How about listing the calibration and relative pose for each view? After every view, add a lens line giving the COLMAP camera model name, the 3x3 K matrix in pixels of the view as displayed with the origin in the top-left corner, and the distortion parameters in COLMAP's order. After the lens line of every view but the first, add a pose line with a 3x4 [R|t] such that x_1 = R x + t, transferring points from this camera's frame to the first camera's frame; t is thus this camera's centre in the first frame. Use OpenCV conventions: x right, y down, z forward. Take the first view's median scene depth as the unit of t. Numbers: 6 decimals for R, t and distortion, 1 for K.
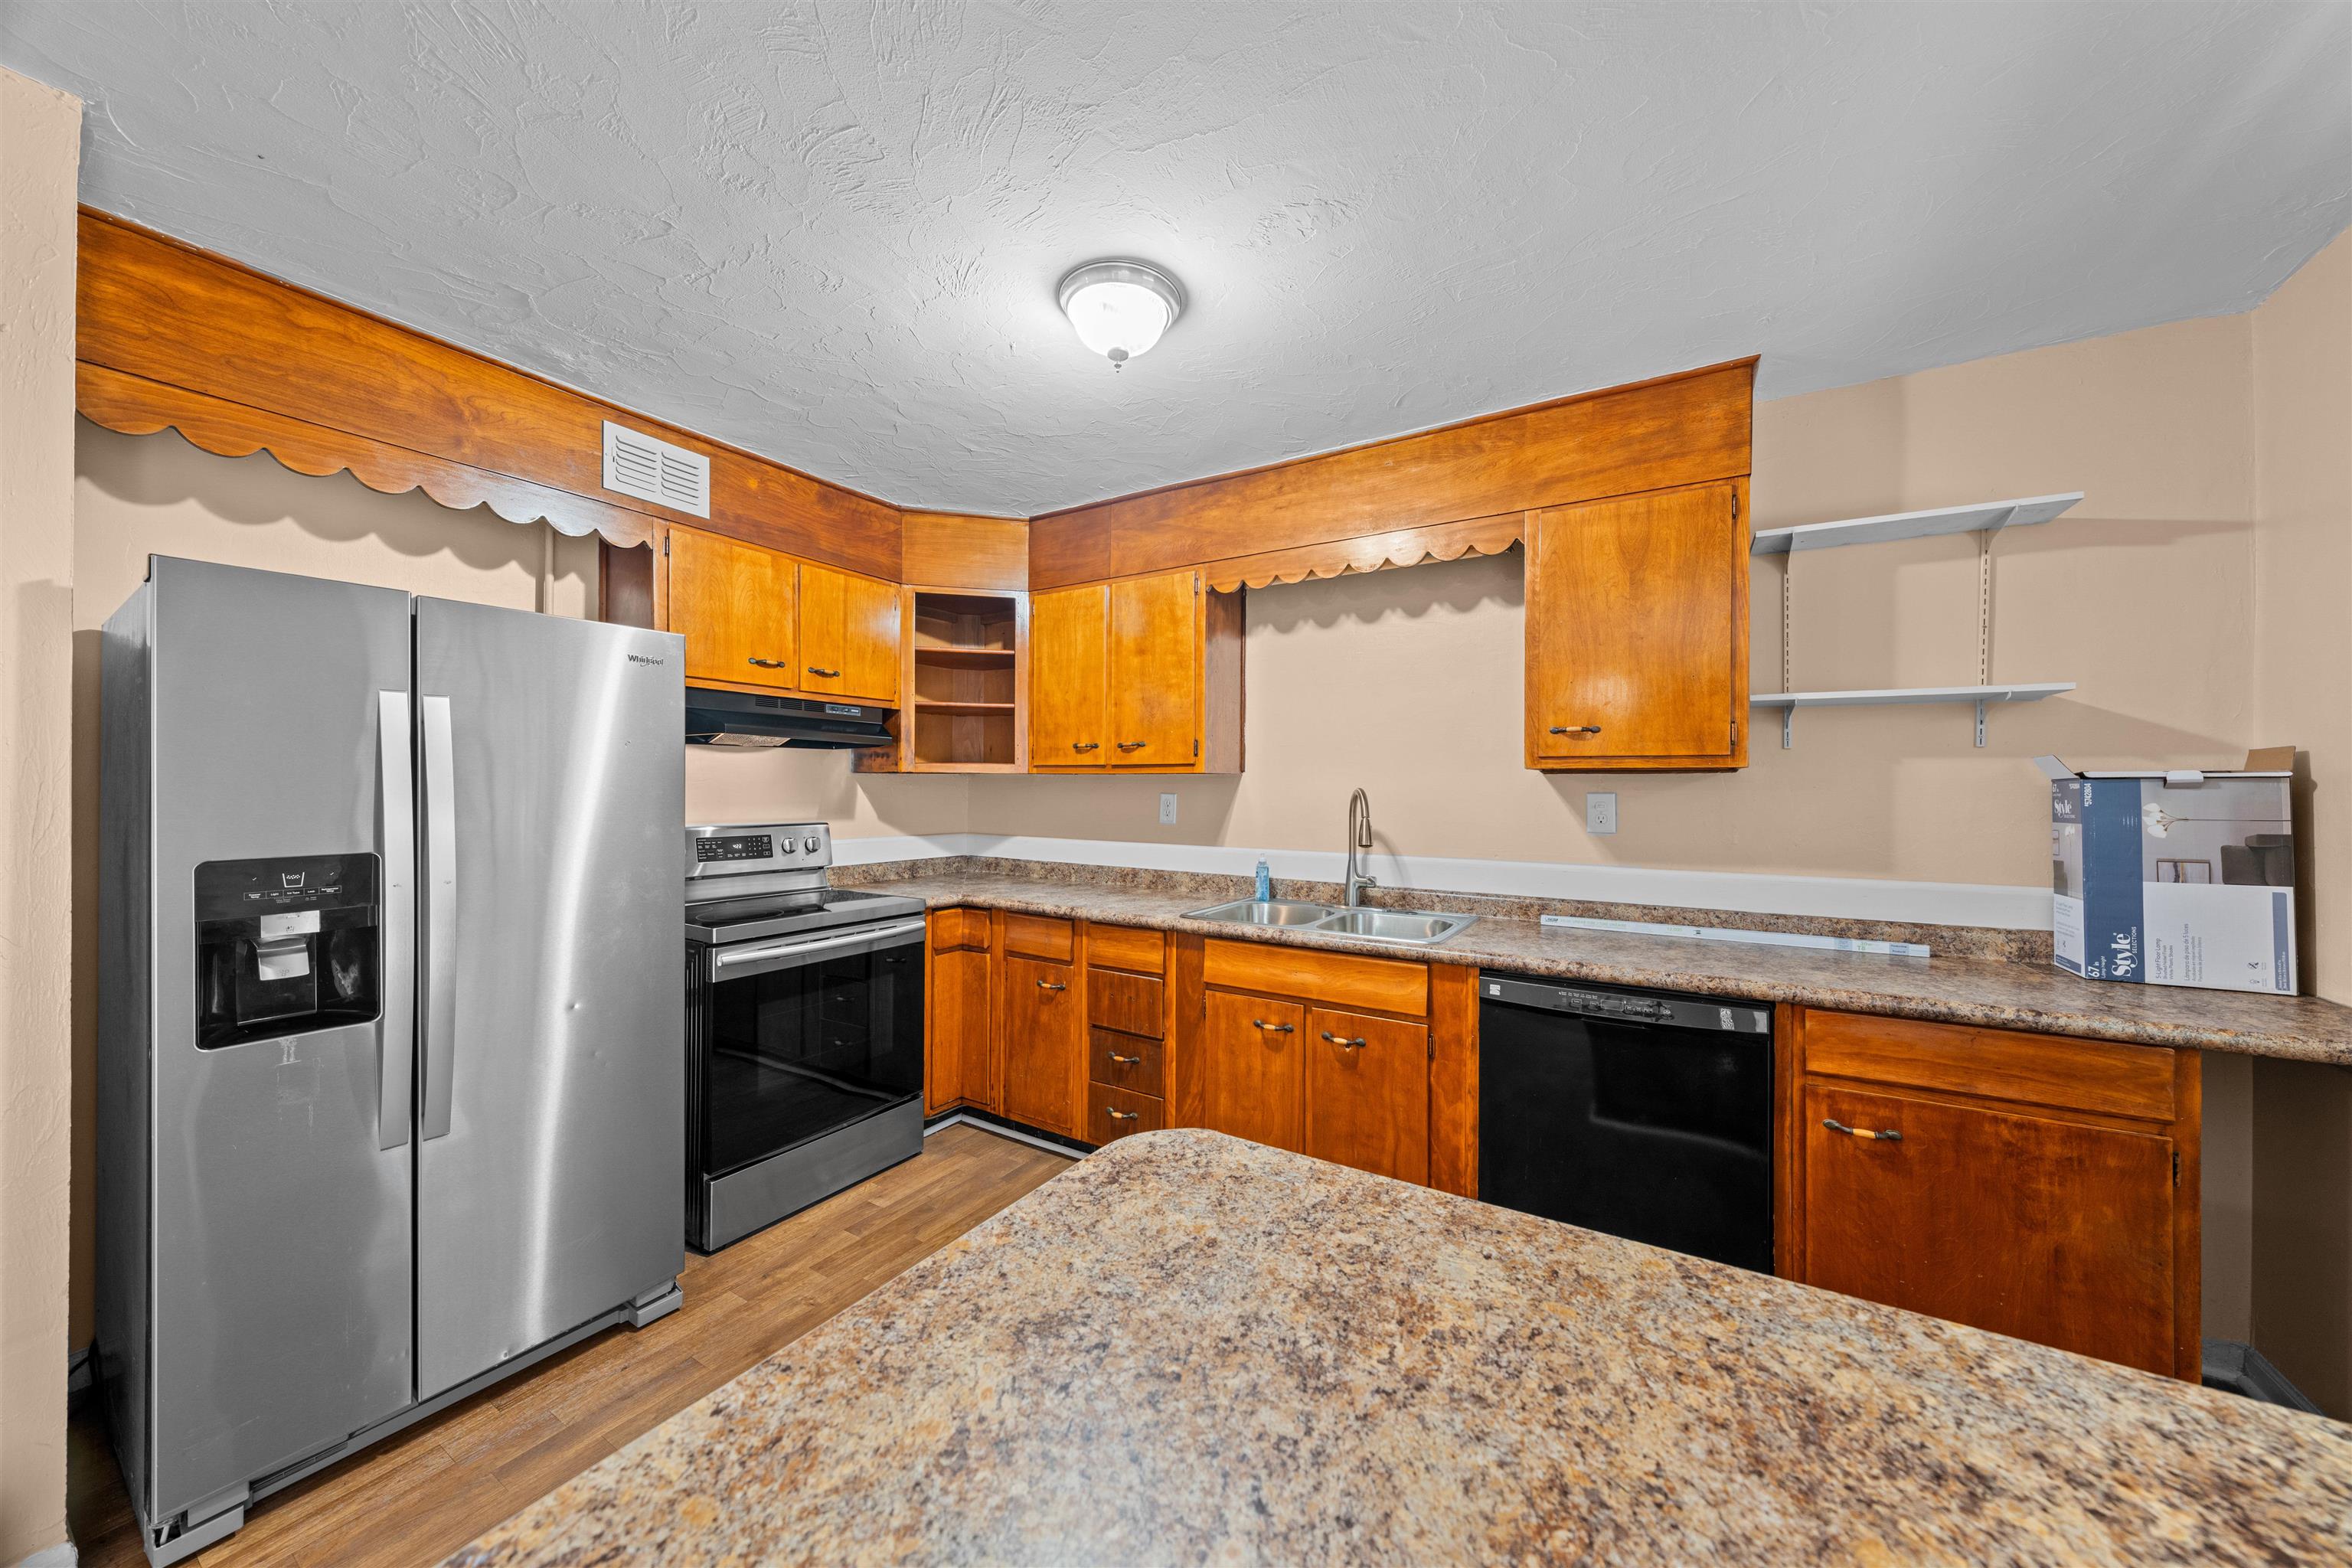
lens RADIAL K [[817.1, 0, 1172.0], [0, 817.1, 786.0], [0, 0, 1]] dist [-0.004786, 0.000469]
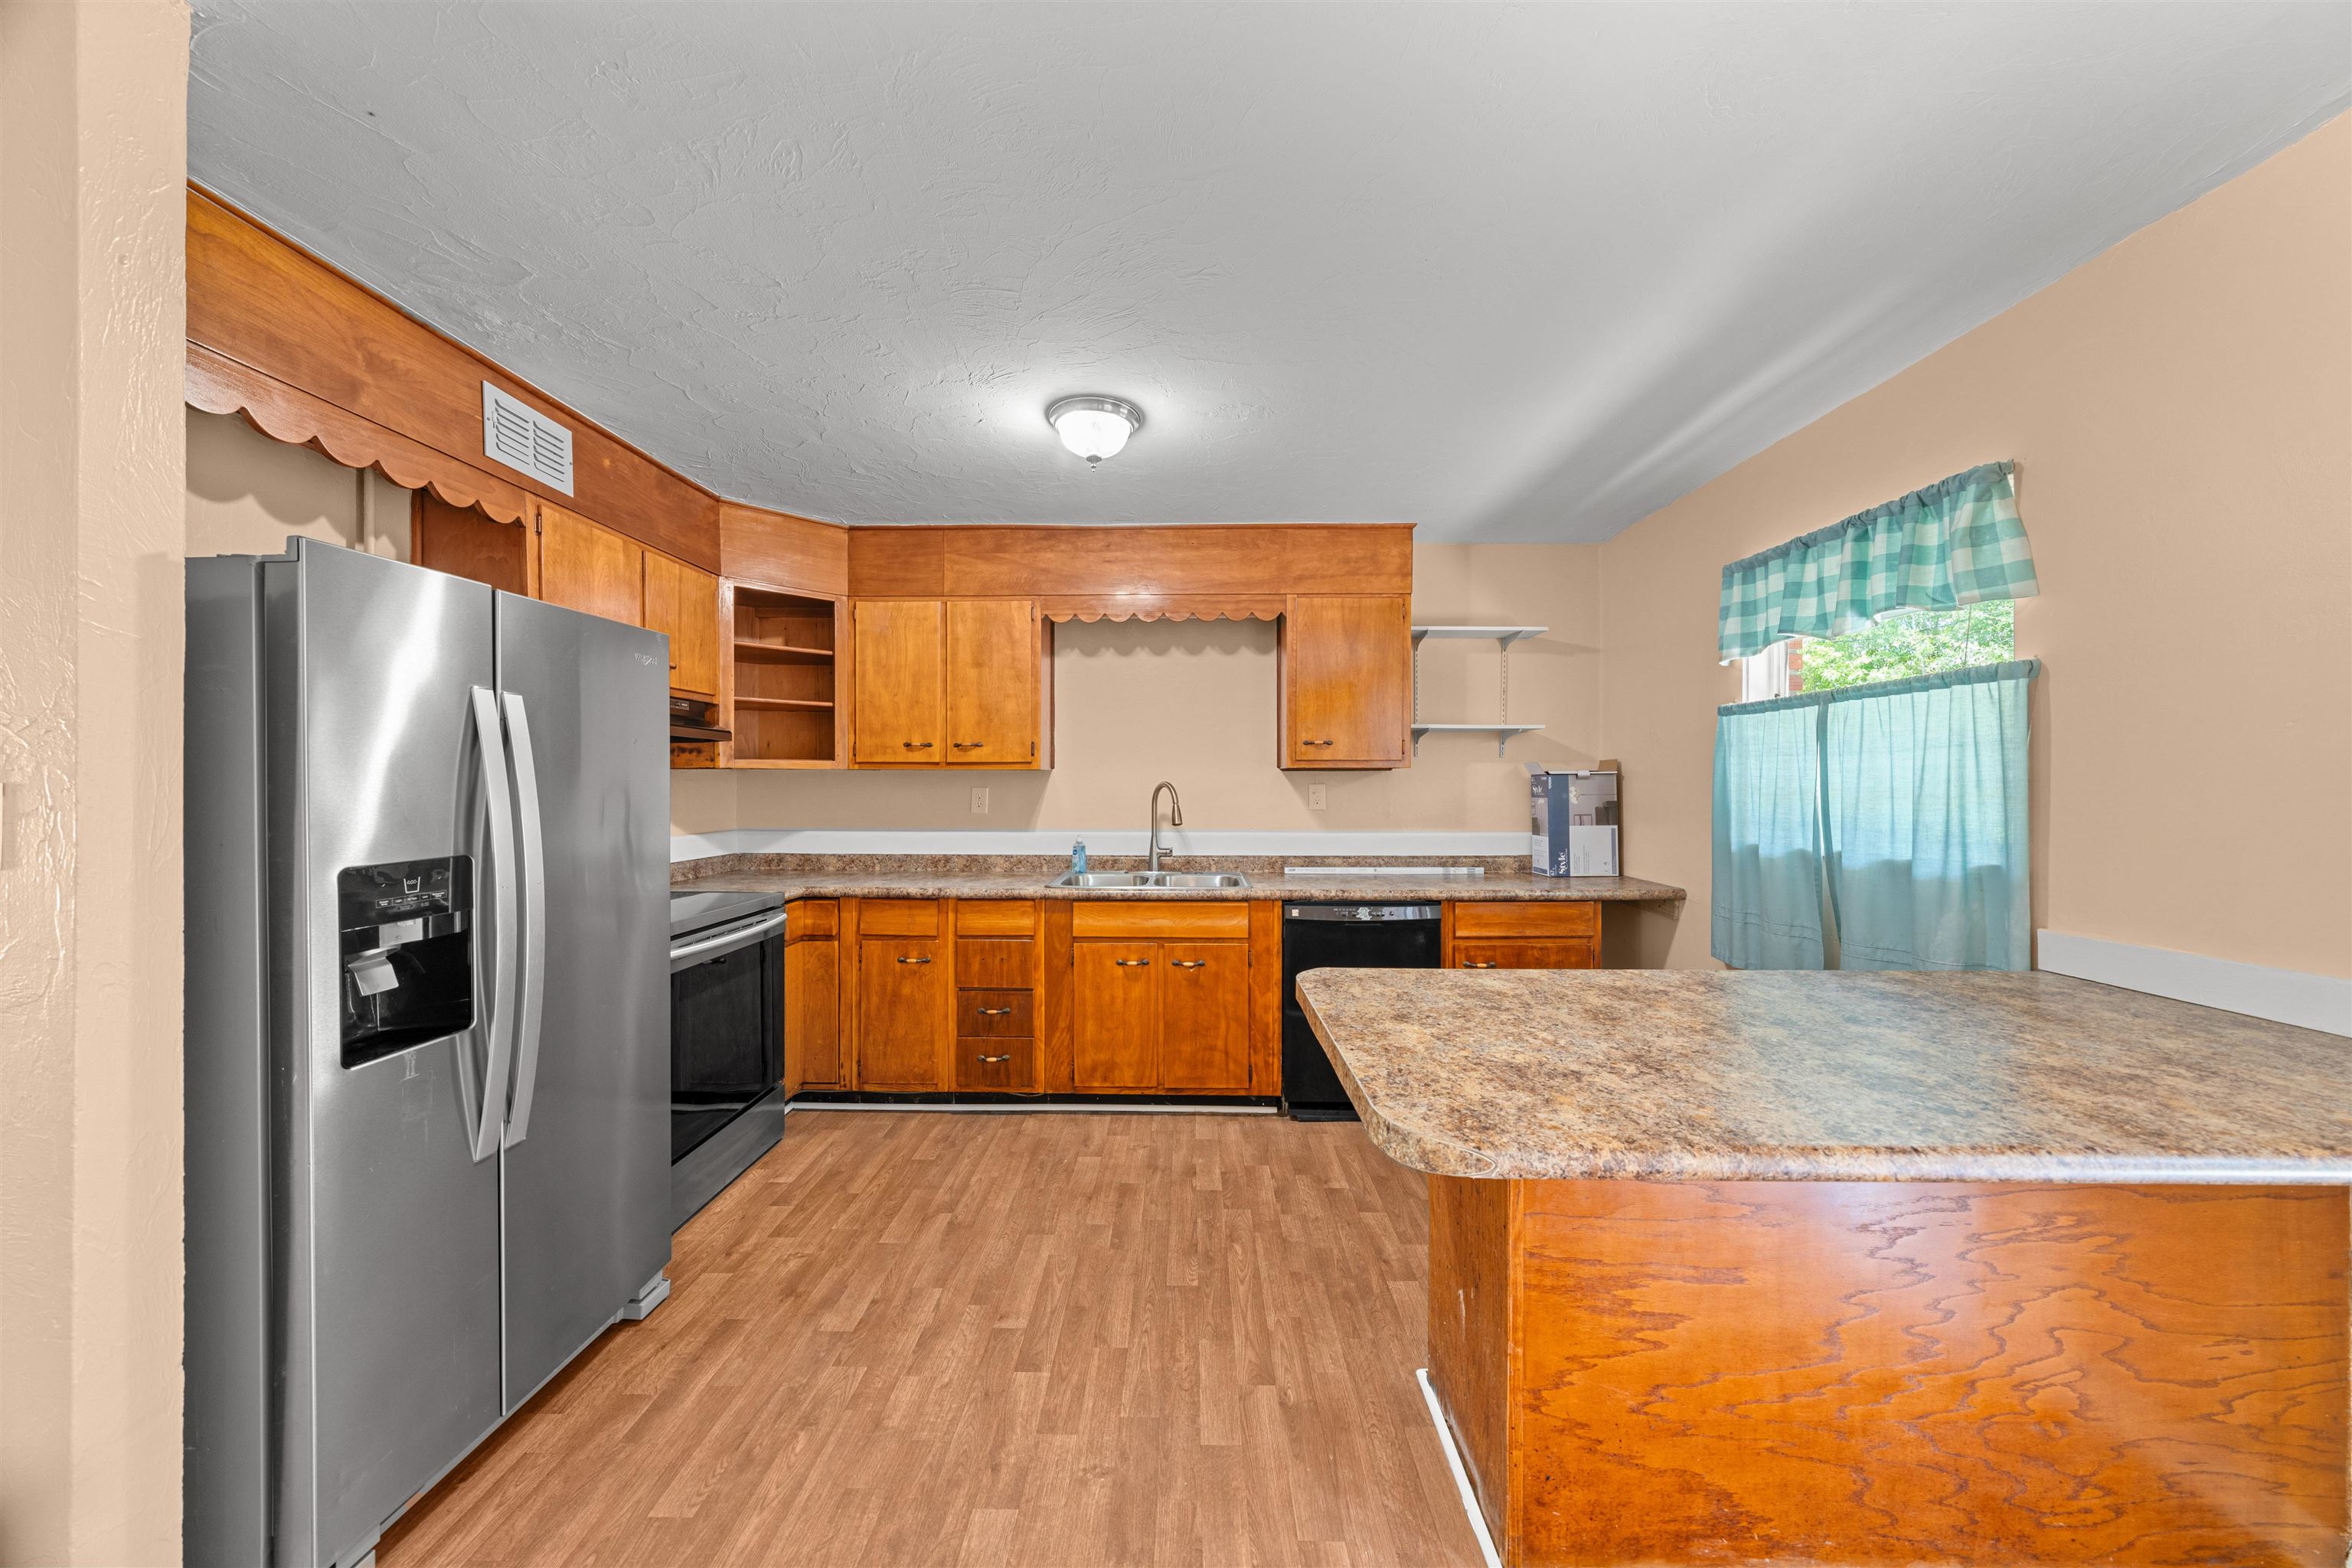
lens RADIAL K [[817.1, 0, 1196.3], [0, 817.1, 785.4], [0, 0, 1]] dist [-0.004786, 0.000469]
pose [[0.852941, -0.008327, 0.521941, -0.476677], [0.004393, 0.999952, 0.008774, -0.003325], [-0.521989, -0.005191, 0.852936, -0.178544]]
